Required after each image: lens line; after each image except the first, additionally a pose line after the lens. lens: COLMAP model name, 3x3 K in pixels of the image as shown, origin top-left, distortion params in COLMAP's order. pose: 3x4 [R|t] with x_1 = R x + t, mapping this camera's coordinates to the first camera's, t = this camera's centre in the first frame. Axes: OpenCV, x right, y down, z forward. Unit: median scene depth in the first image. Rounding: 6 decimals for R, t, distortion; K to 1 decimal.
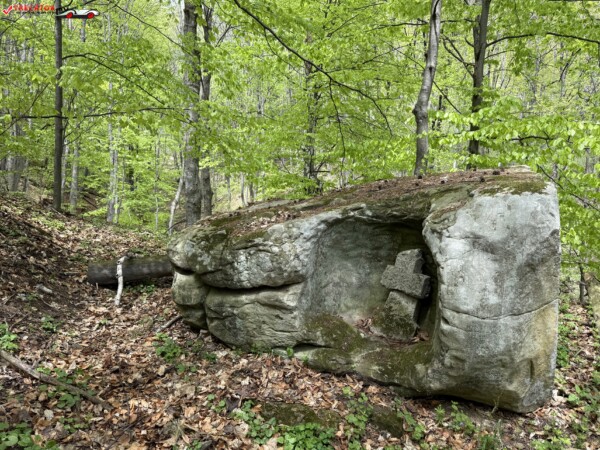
lens RADIAL K [[423.6, 0, 300.0], [0, 423.6, 225.0], [0, 0, 1]] dist [0.063105, -0.071317]
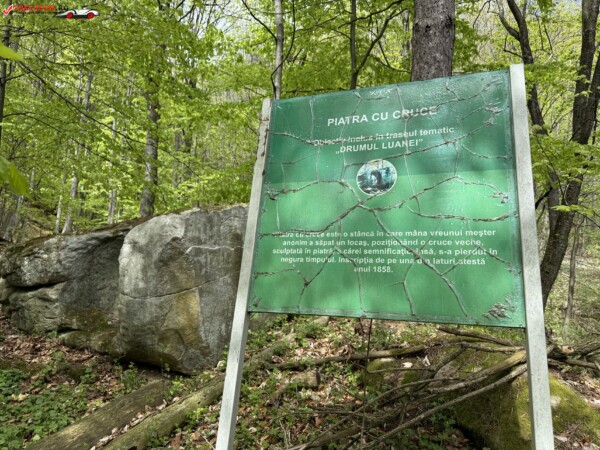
lens RADIAL K [[423.6, 0, 300.0], [0, 423.6, 225.0], [0, 0, 1]] dist [0.063105, -0.071317]
pose [[0.999023, 0.016722, -0.040903, 0.790779], [-0.021288, 0.993267, -0.113871, 0.094087], [0.038723, 0.114630, 0.992653, -0.346161]]
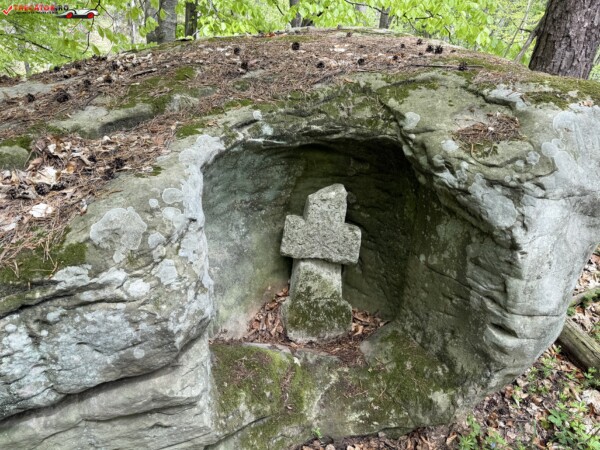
lens RADIAL K [[423.6, 0, 300.0], [0, 423.6, 225.0], [0, 0, 1]] dist [0.063105, -0.071317]
pose [[0.700070, -0.260609, 0.664819, -0.174497], [0.018149, 0.937216, 0.348277, -0.102016], [-0.713843, -0.231753, 0.660847, 0.666971]]
